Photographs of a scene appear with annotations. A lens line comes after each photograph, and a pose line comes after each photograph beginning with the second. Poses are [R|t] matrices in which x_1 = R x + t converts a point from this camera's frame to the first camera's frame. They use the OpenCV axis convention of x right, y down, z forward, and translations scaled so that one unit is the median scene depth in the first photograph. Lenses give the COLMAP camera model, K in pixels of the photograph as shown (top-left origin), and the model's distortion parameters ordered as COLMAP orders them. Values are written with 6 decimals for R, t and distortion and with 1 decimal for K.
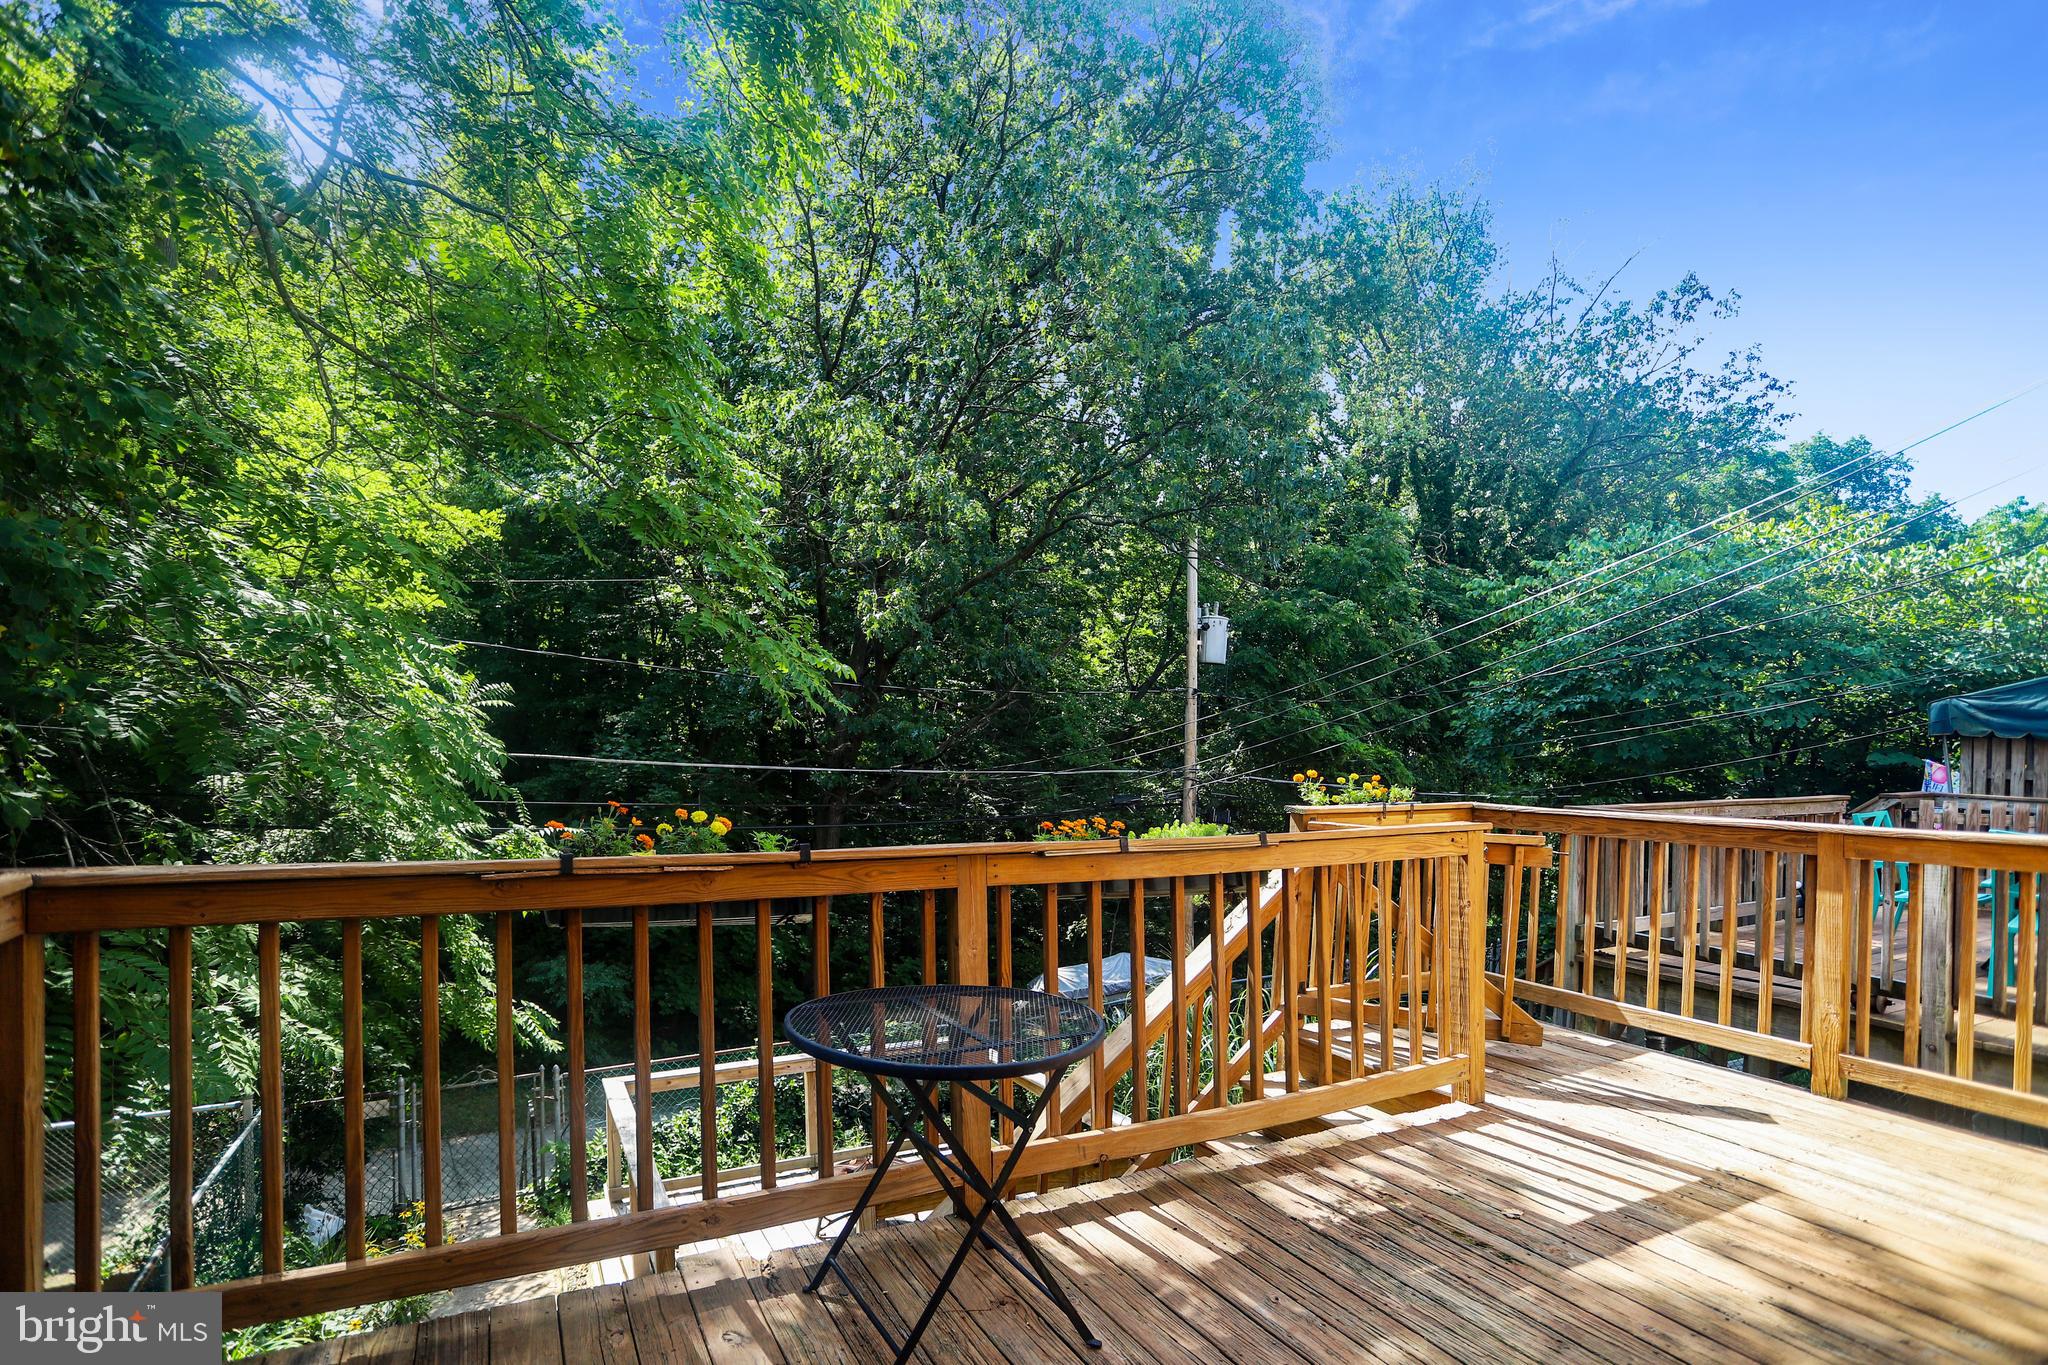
lens RADIAL K [[1079.3, 0, 1017.0], [0, 1079.3, 744.5], [0, 0, 1]] dist [-0.030117, 0.000963]
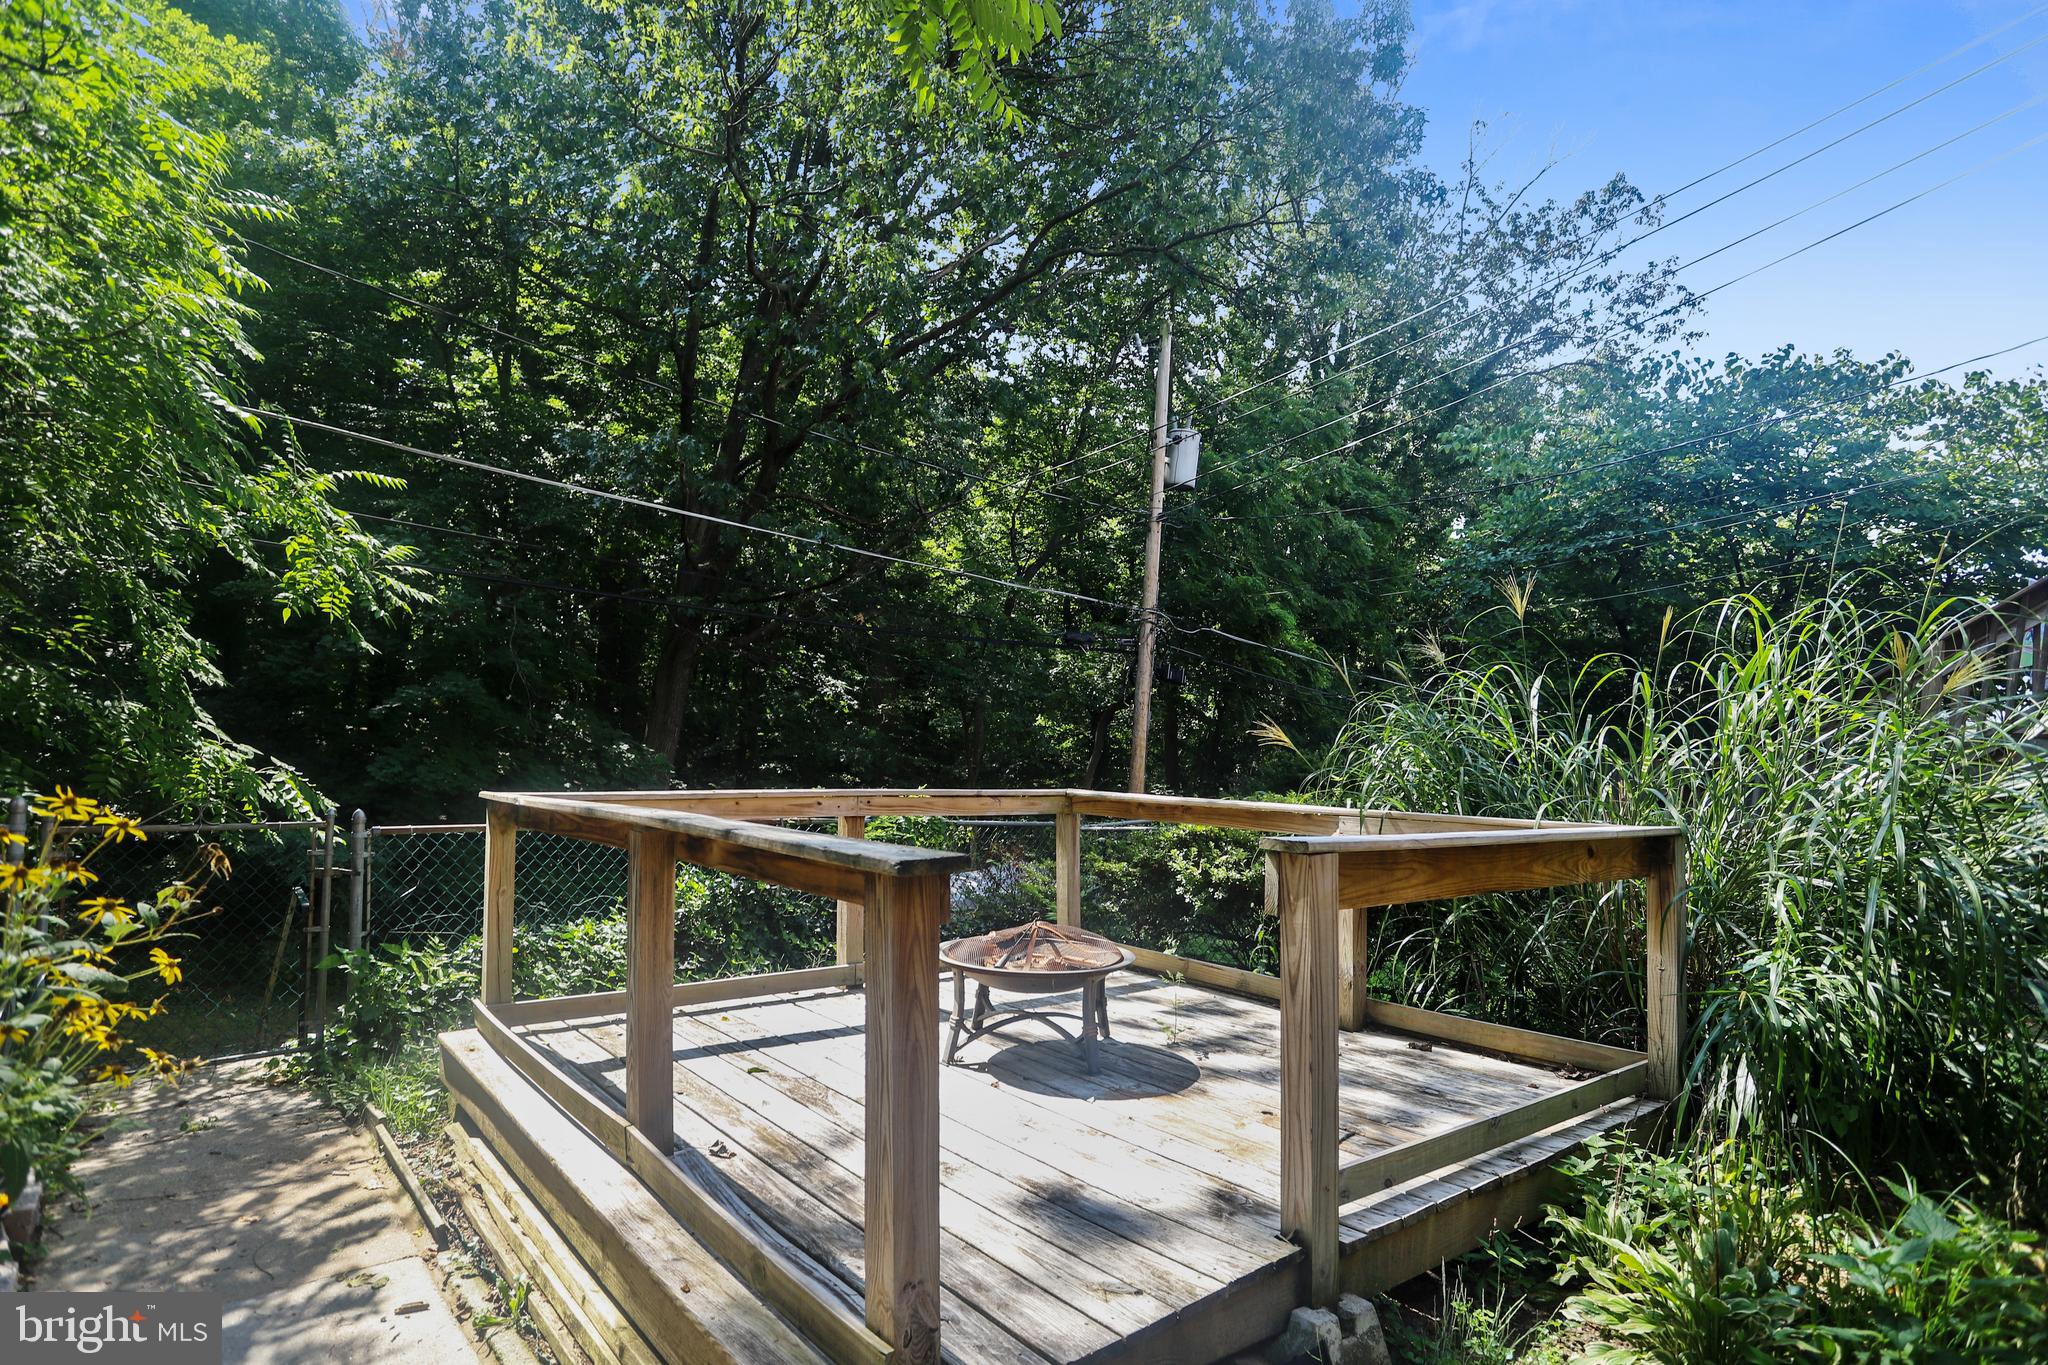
lens RADIAL K [[1079.3, 0, 1017.0], [0, 1079.3, 744.5], [0, 0, 1]] dist [-0.030117, 0.000963]
pose [[0.976459, 0.044324, 0.211099, -0.111792], [-0.046803, 0.998881, 0.006760, 0.125613], [-0.210563, -0.016481, 0.977441, 0.205519]]
